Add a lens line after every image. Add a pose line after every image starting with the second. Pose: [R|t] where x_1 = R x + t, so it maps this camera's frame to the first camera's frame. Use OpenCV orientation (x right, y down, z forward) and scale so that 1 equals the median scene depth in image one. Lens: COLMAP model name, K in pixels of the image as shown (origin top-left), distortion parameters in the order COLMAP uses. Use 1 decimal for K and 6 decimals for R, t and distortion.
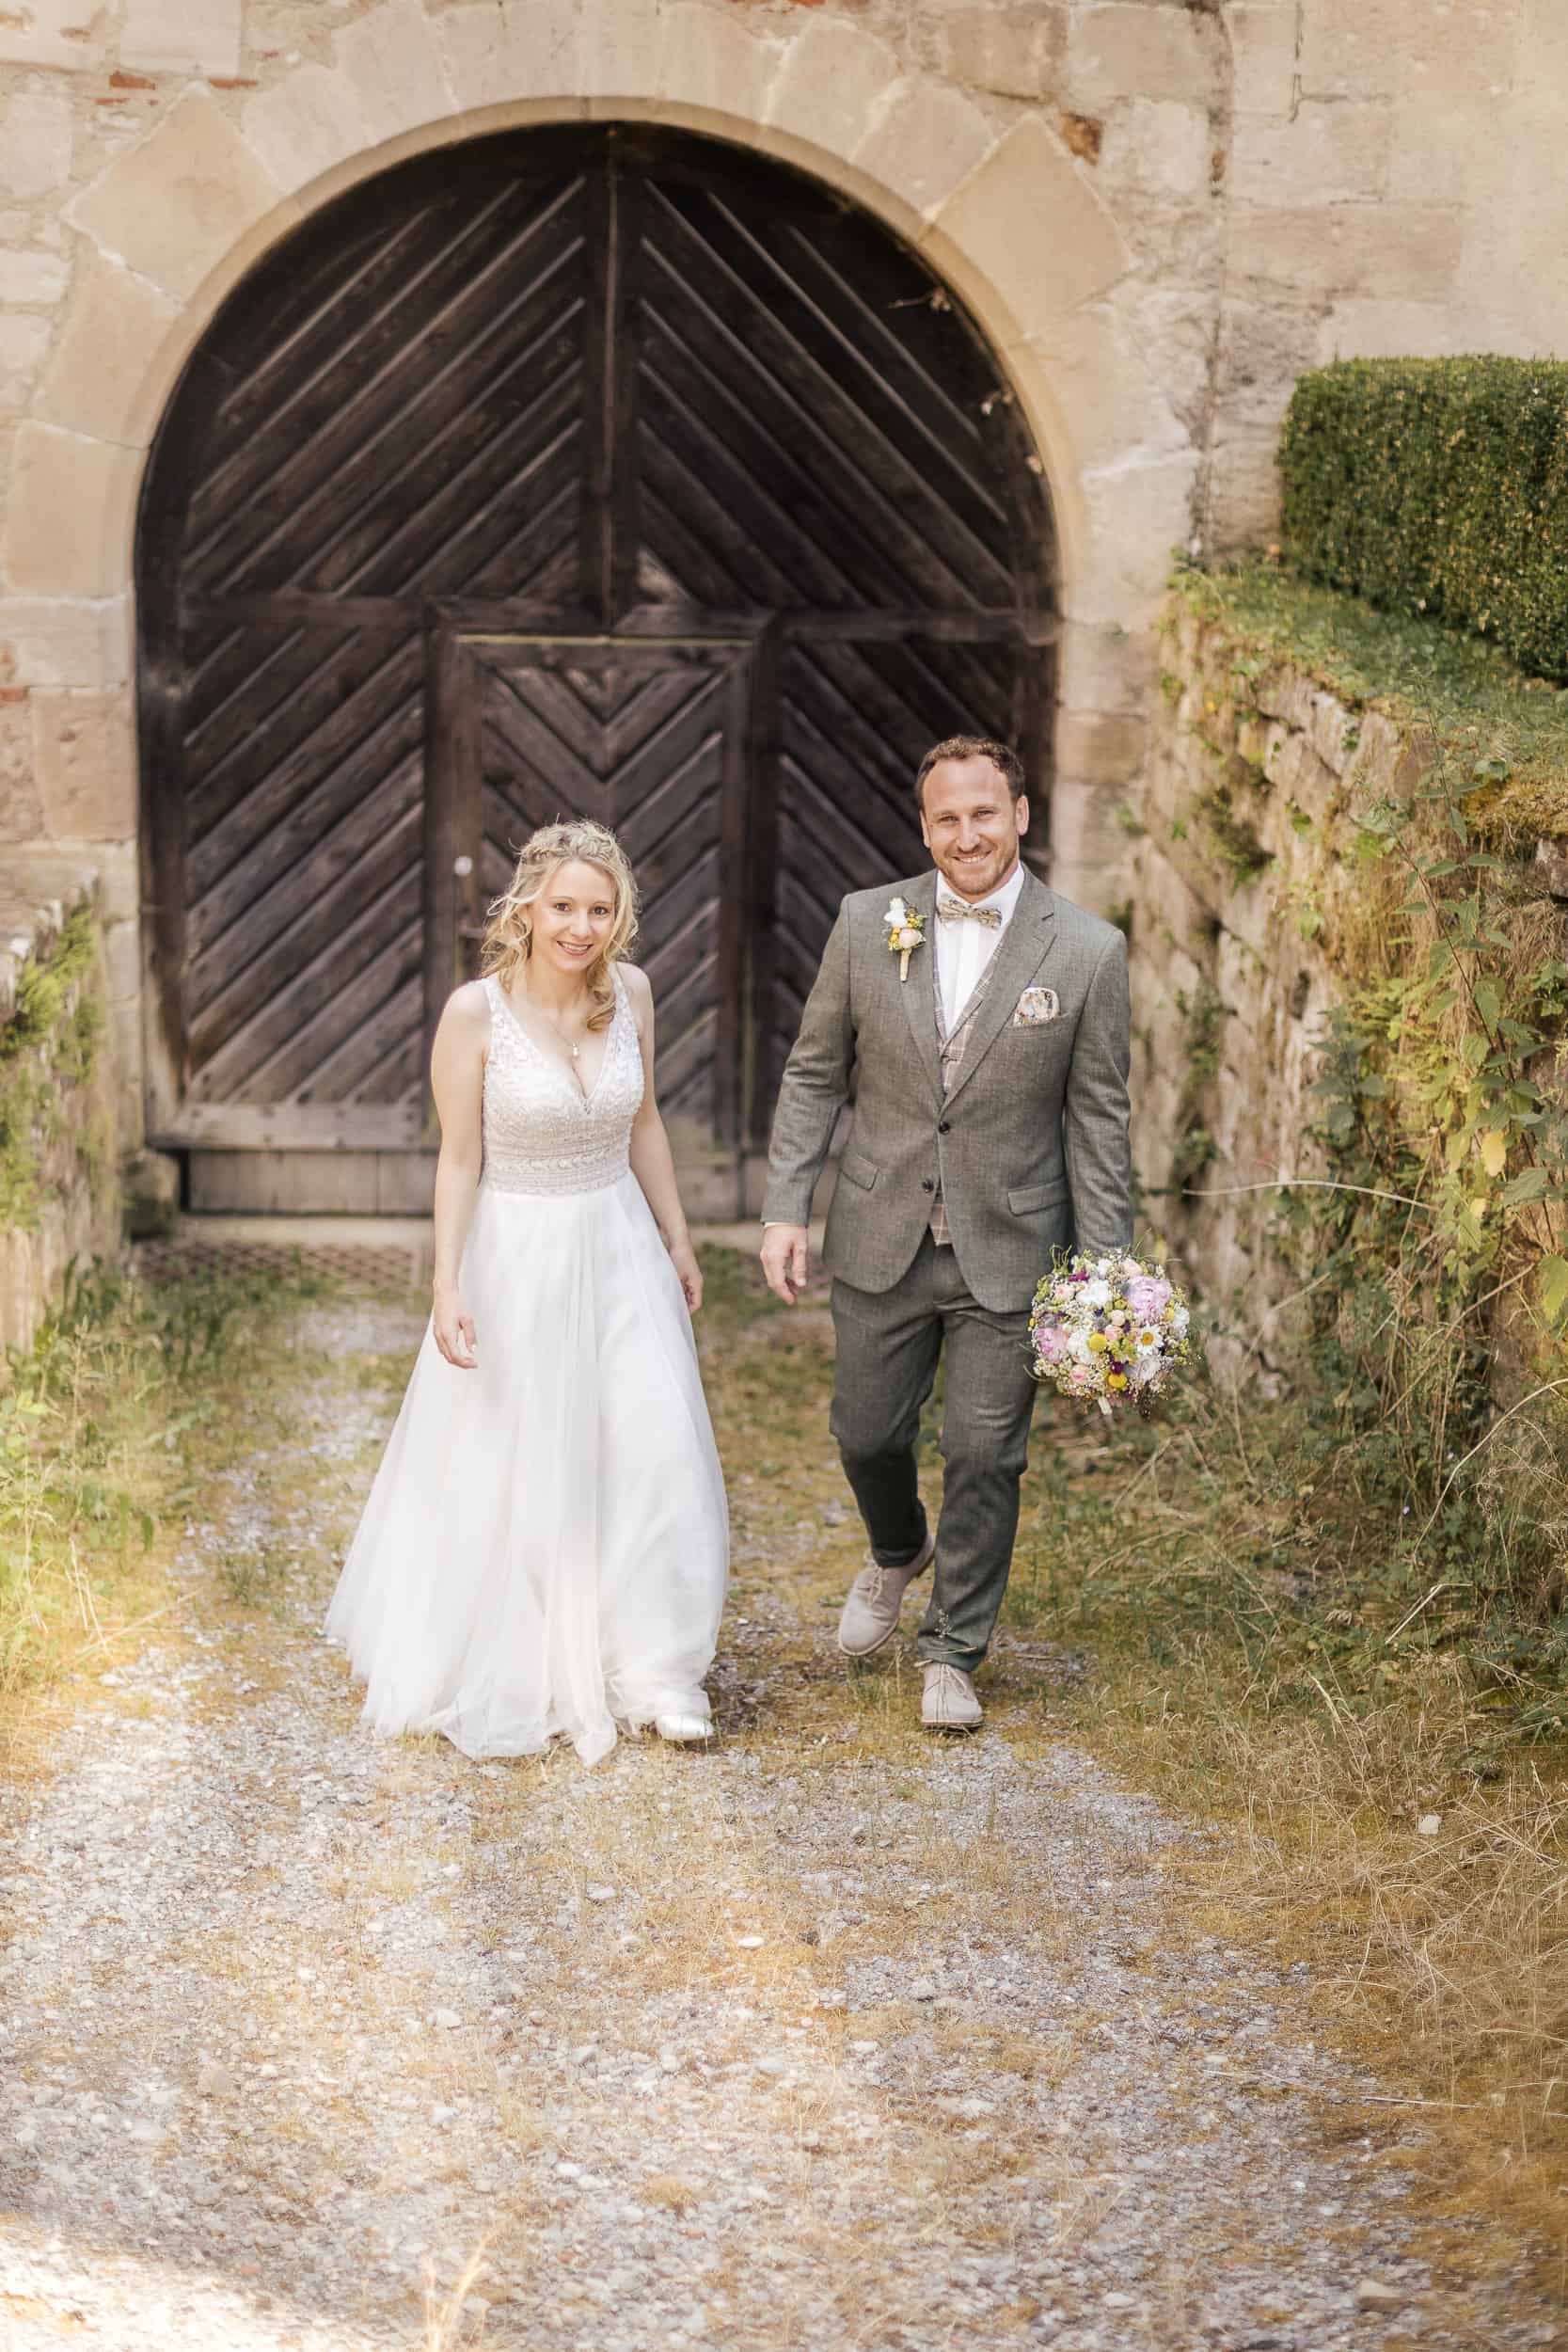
lens RADIAL K [[3571.2, 0, 770.6], [0, 3571.2, 1160.8], [0, 0, 1]] dist [0.027972, 0.000000]
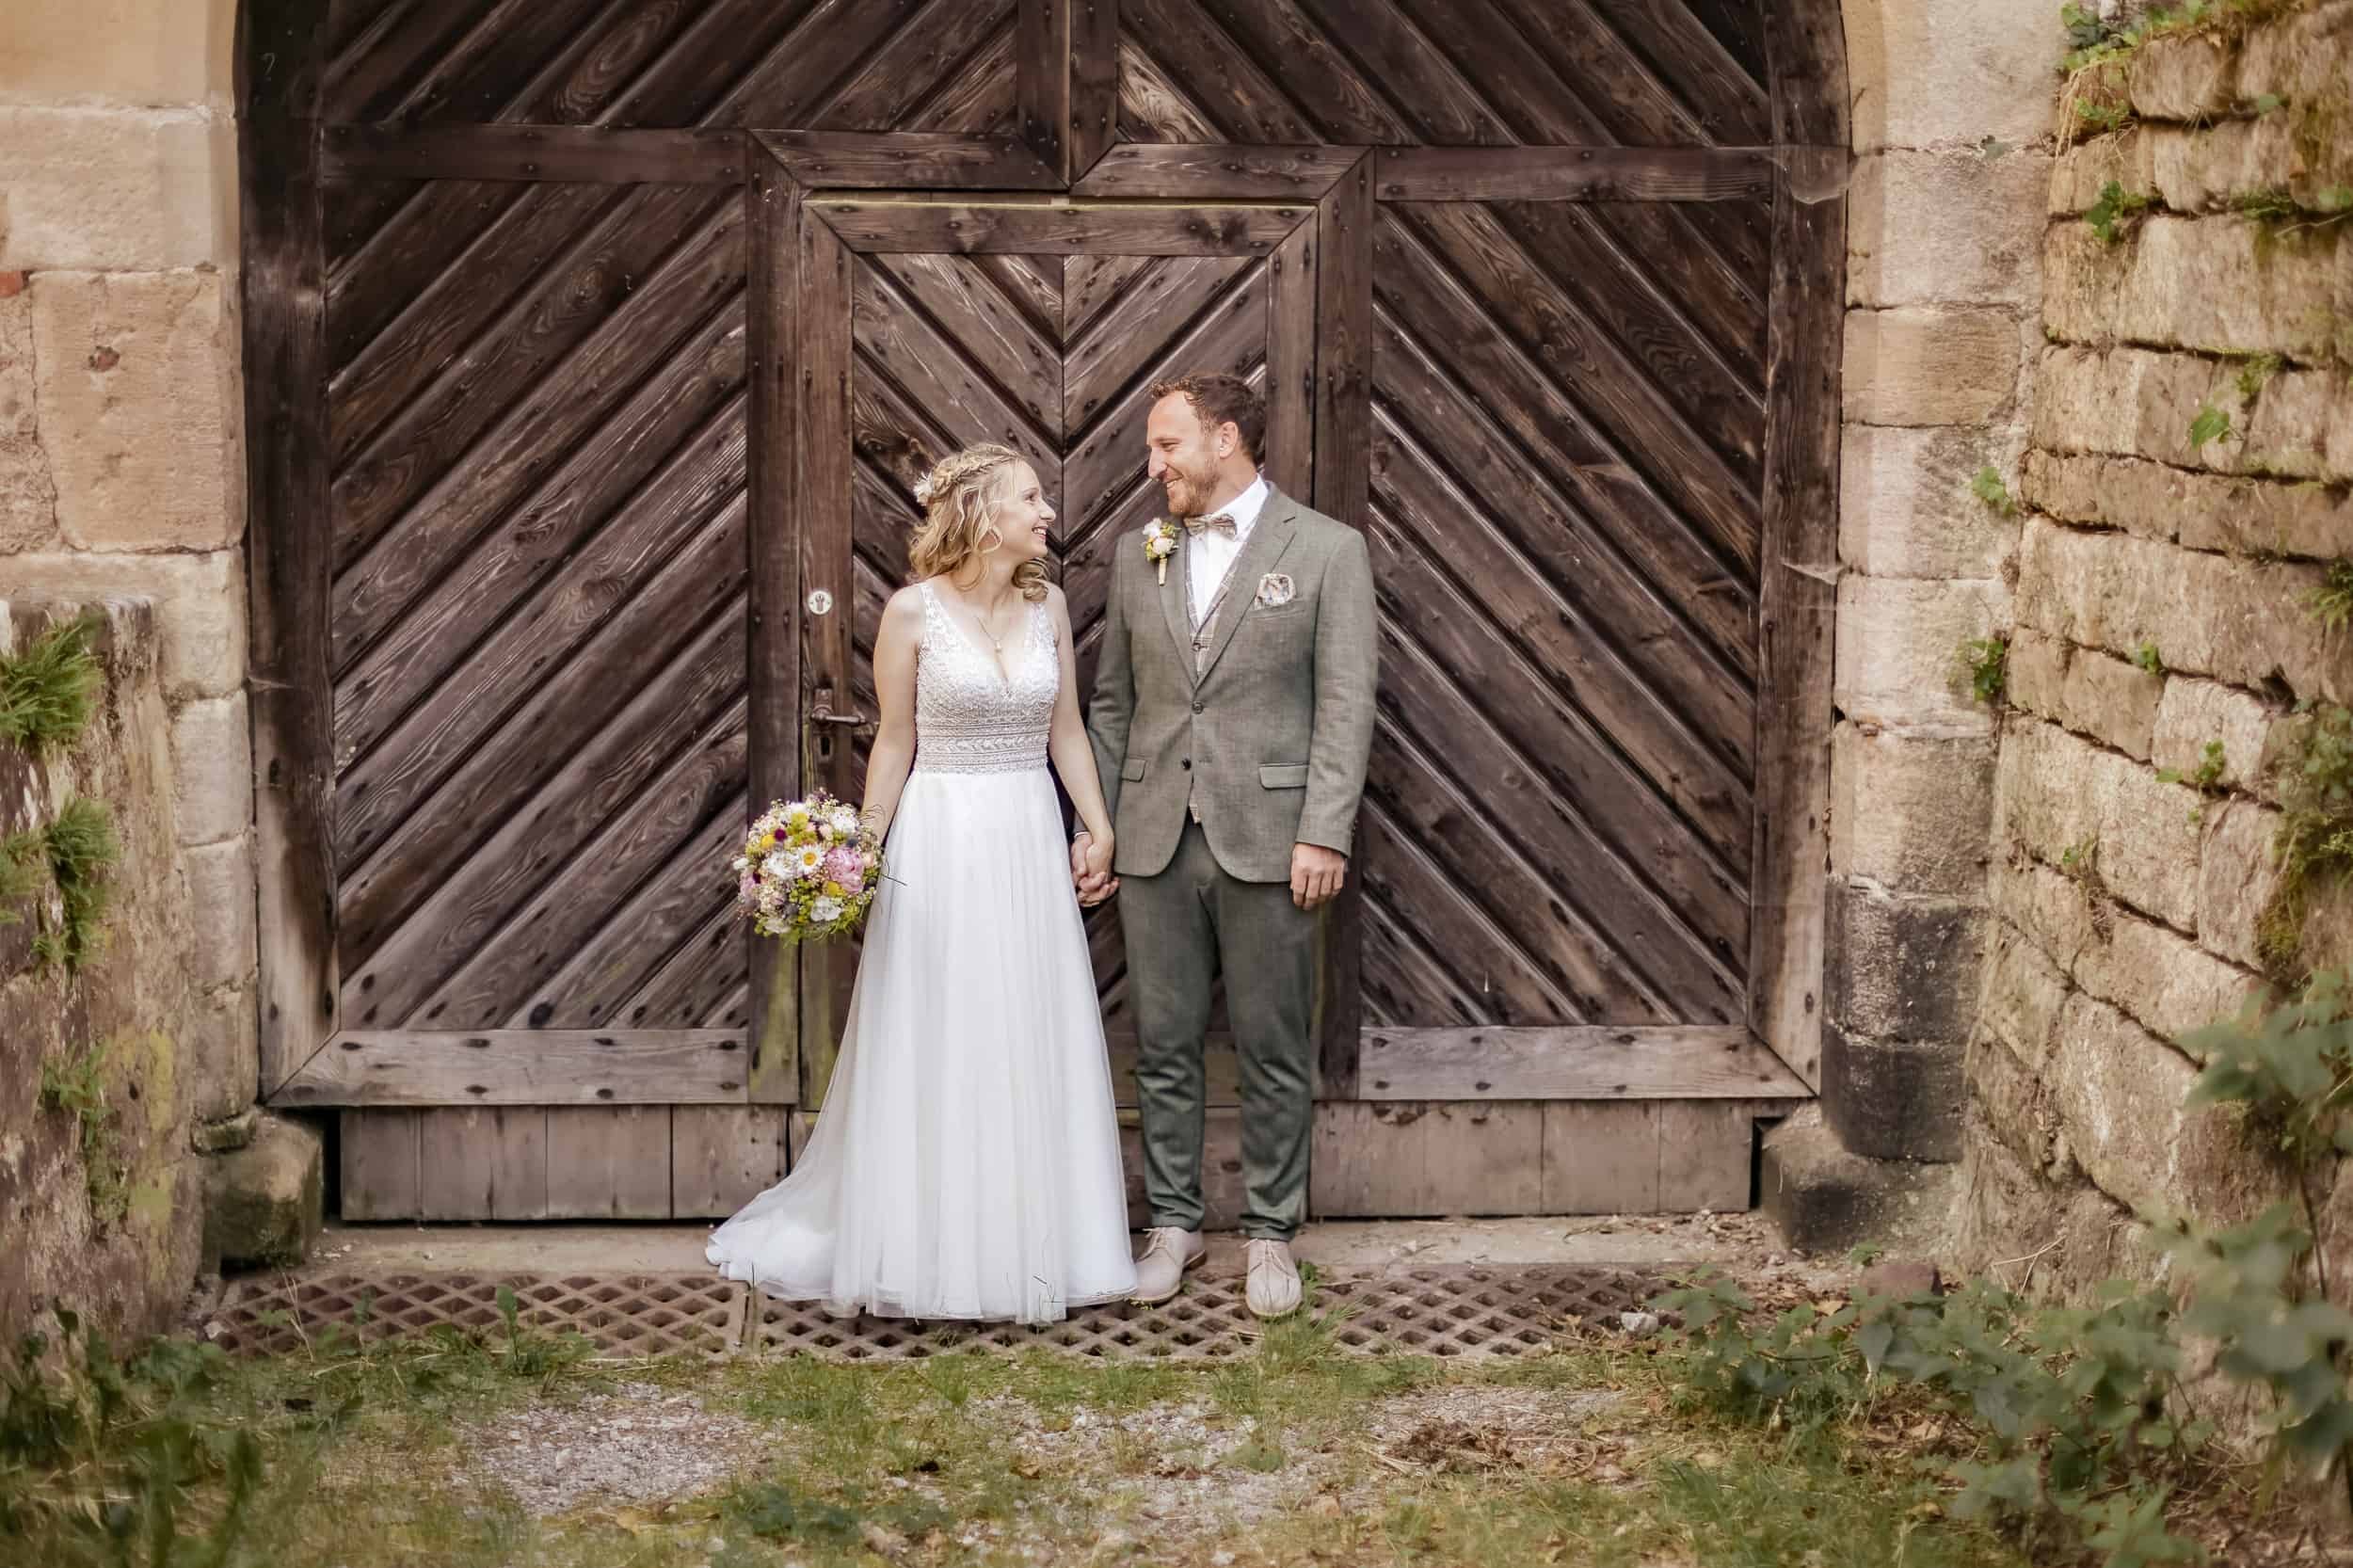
lens RADIAL K [[3573.0, 0, 1179.6], [0, 3573.0, 774.0], [0, 0, 1]] dist [0.027972, 0.000000]
pose [[0.999768, -0.016742, 0.013558, -0.036998], [0.018208, 0.993036, -0.116393, 0.012489], [-0.011514, 0.116613, 0.993111, 0.438418]]
